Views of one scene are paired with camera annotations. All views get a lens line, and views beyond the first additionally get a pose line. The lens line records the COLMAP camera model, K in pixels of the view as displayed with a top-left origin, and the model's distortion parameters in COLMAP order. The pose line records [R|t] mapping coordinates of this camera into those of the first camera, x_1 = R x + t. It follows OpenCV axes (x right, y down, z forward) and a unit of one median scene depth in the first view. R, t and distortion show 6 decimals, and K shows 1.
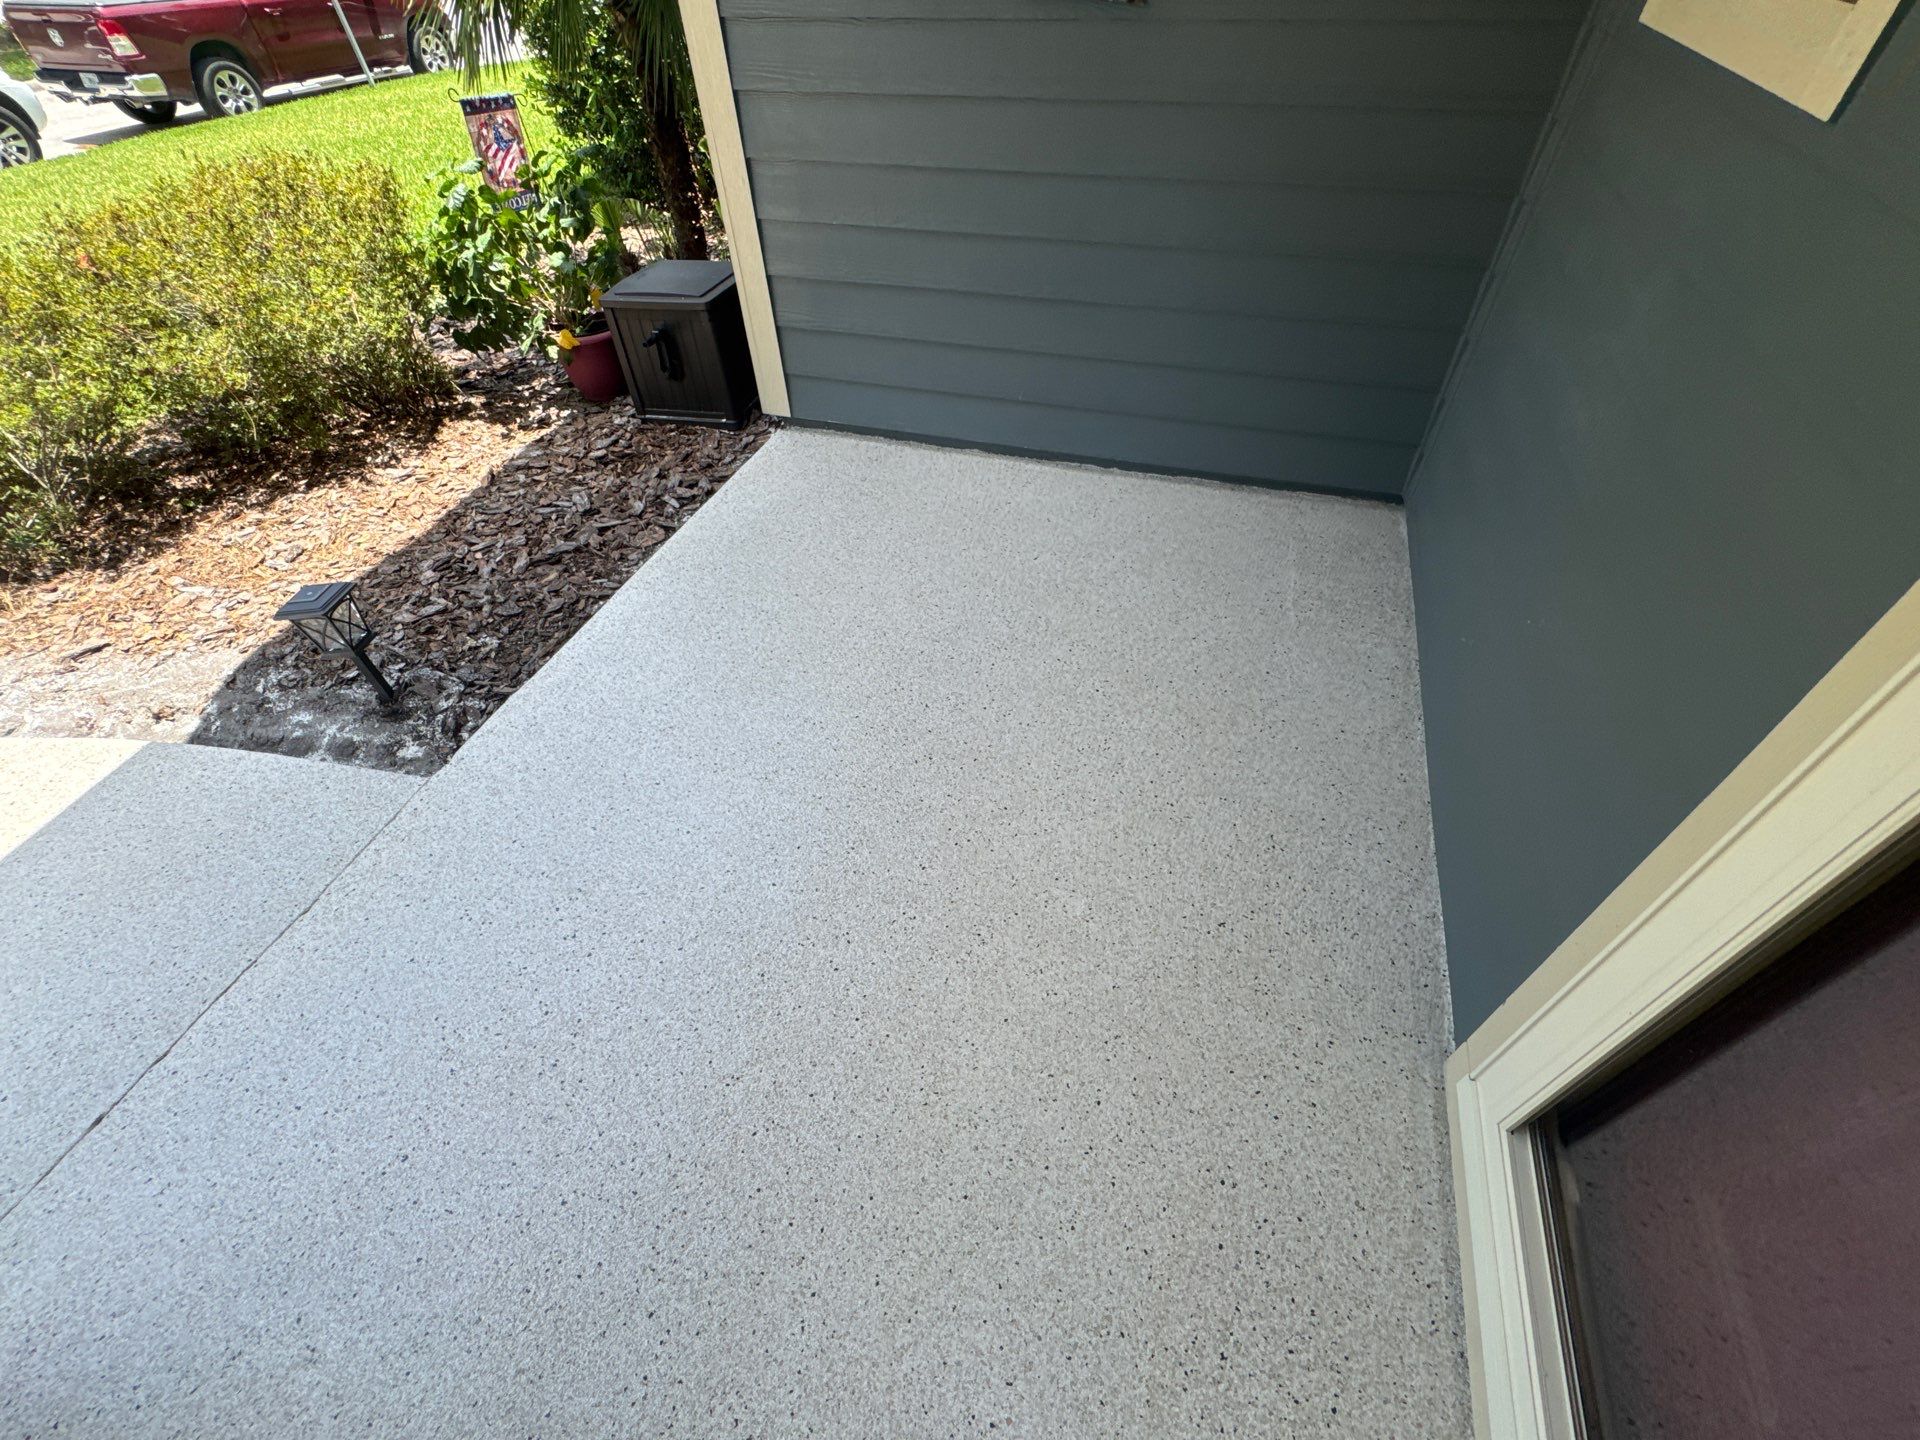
lens RADIAL K [[805.7, 0, 960.0], [0, 805.7, 720.0], [0, 0, 1]] dist [-0.006096, 0.001262]
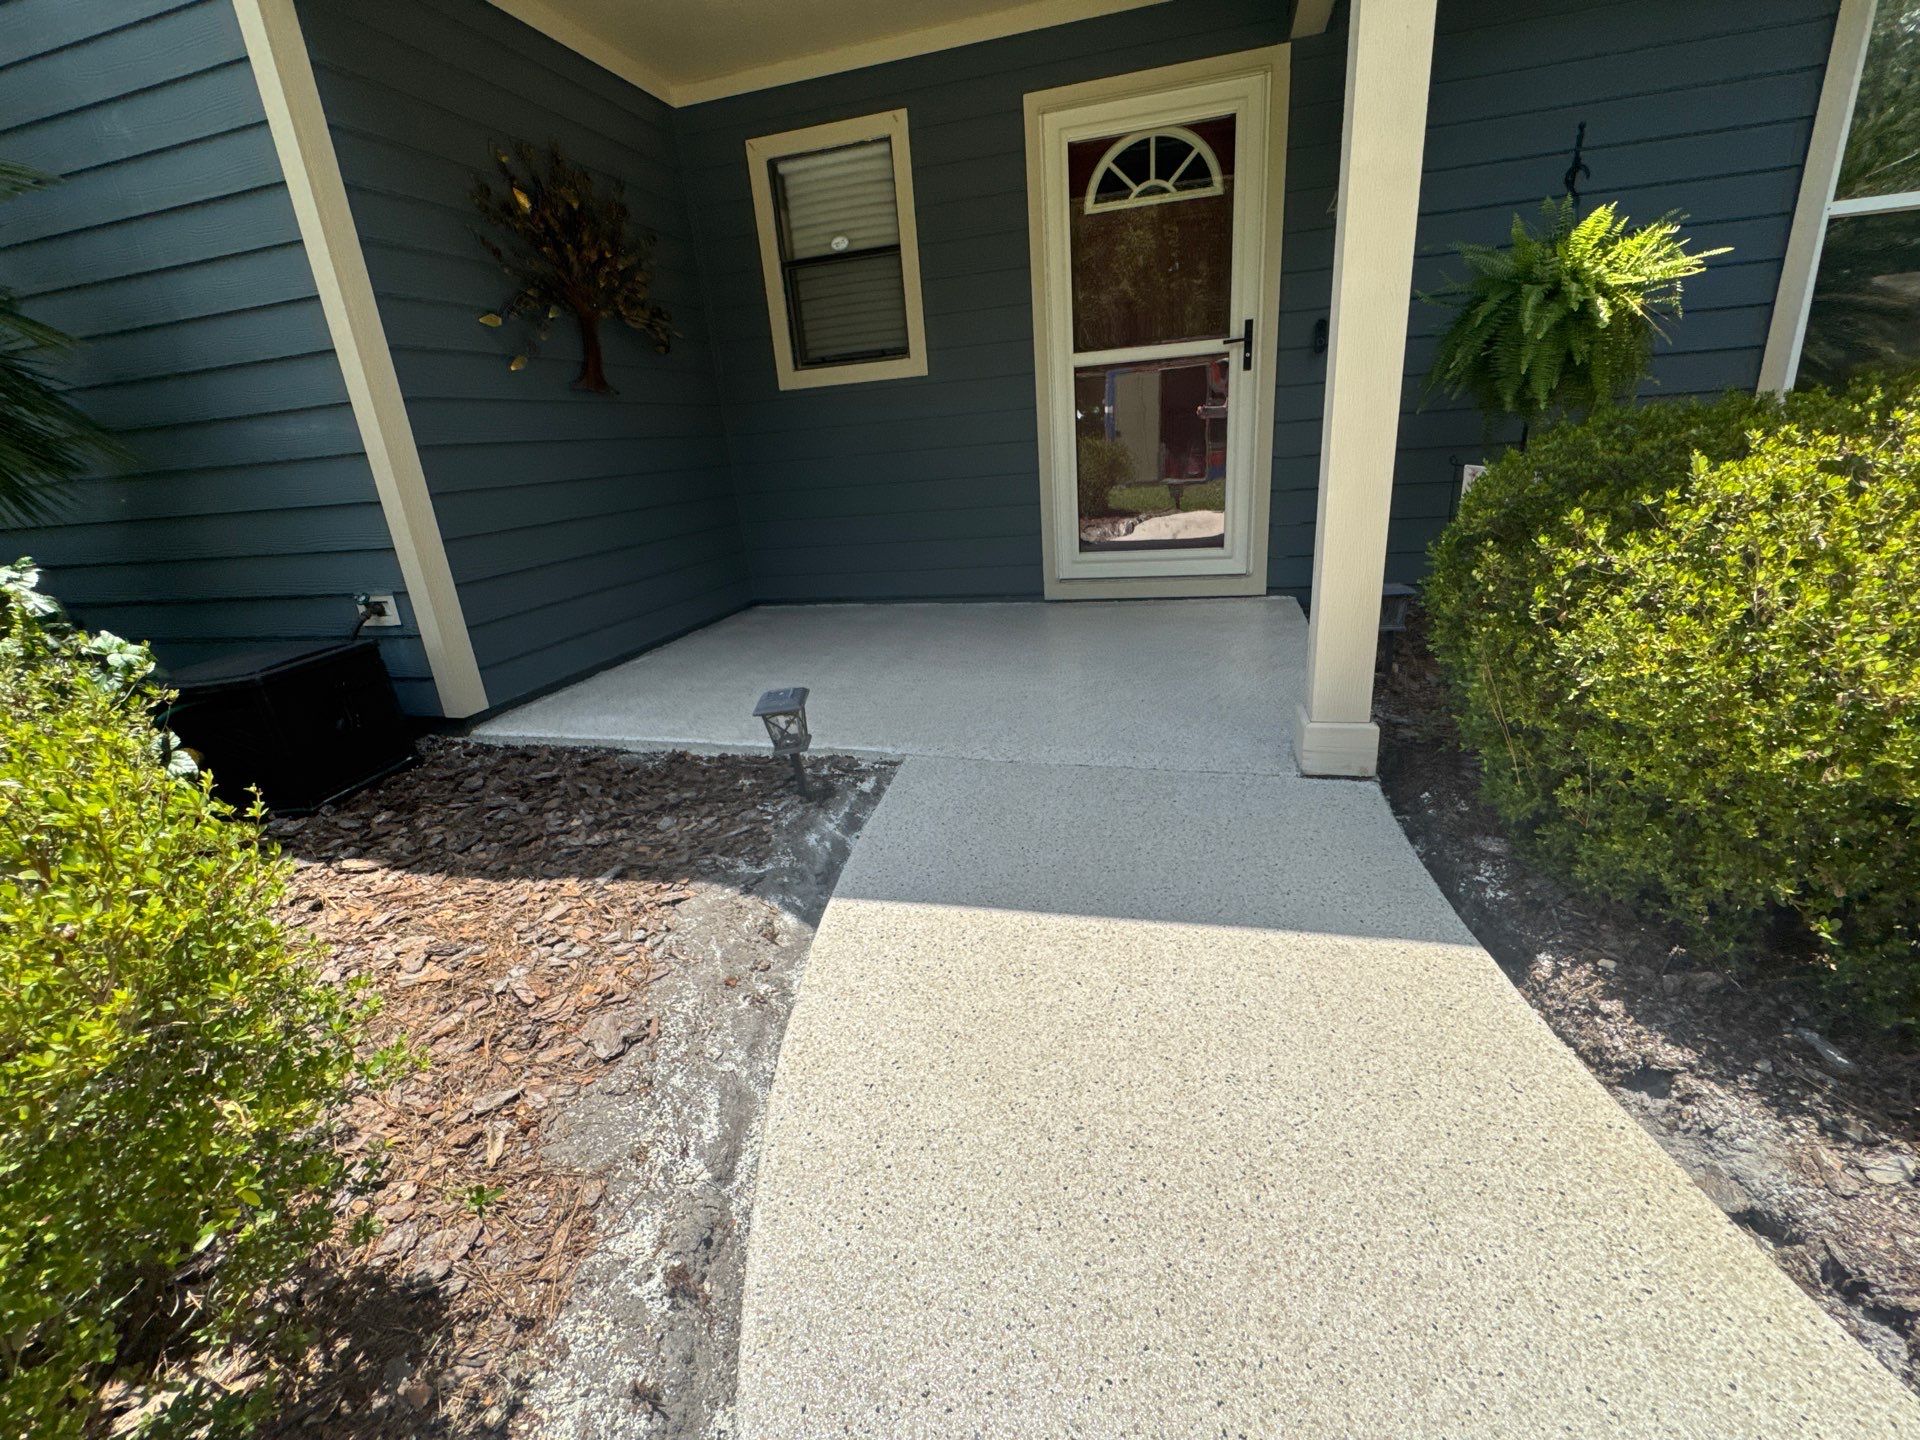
lens RADIAL K [[805.7, 0, 960.0], [0, 805.7, 720.0], [0, 0, 1]] dist [-0.006096, 0.001262]
pose [[-0.023811, -0.308740, 0.950848, -1.799523], [0.777337, 0.592357, 0.211804, -0.166204], [-0.628634, 0.744173, 0.225890, 0.572795]]
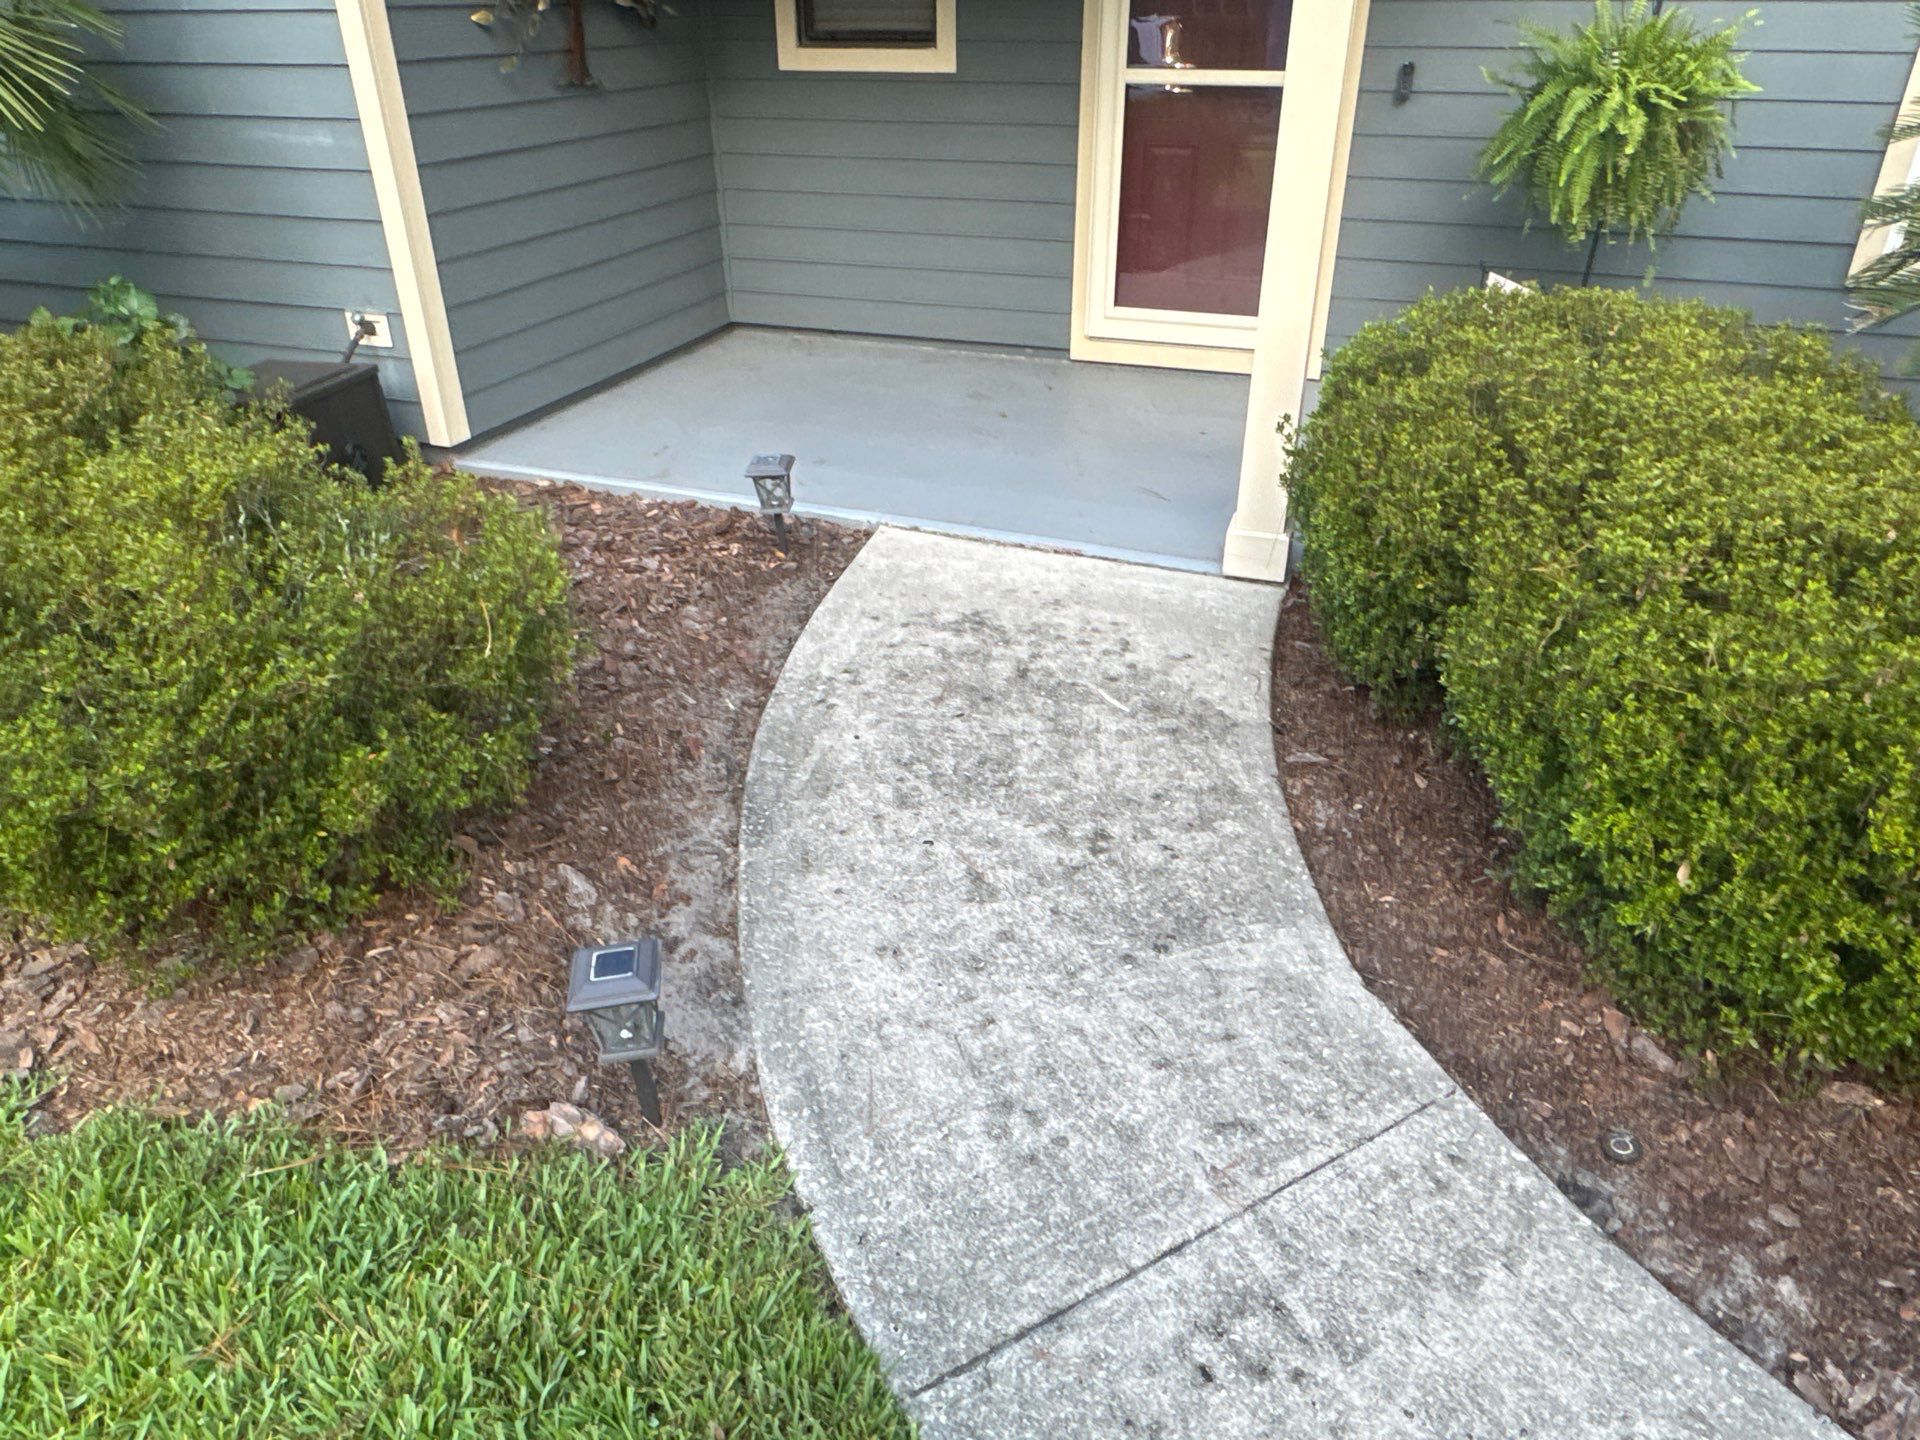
lens RADIAL K [[1294.5, 0, 960.0], [0, 1294.5, 720.0], [0, 0, 1]] dist [-0.001088, 0.001714]
pose [[0.047054, -0.480594, 0.875680, -2.623803], [0.728455, 0.616344, 0.299121, -0.277843], [-0.683476, 0.623819, 0.379092, 0.257473]]
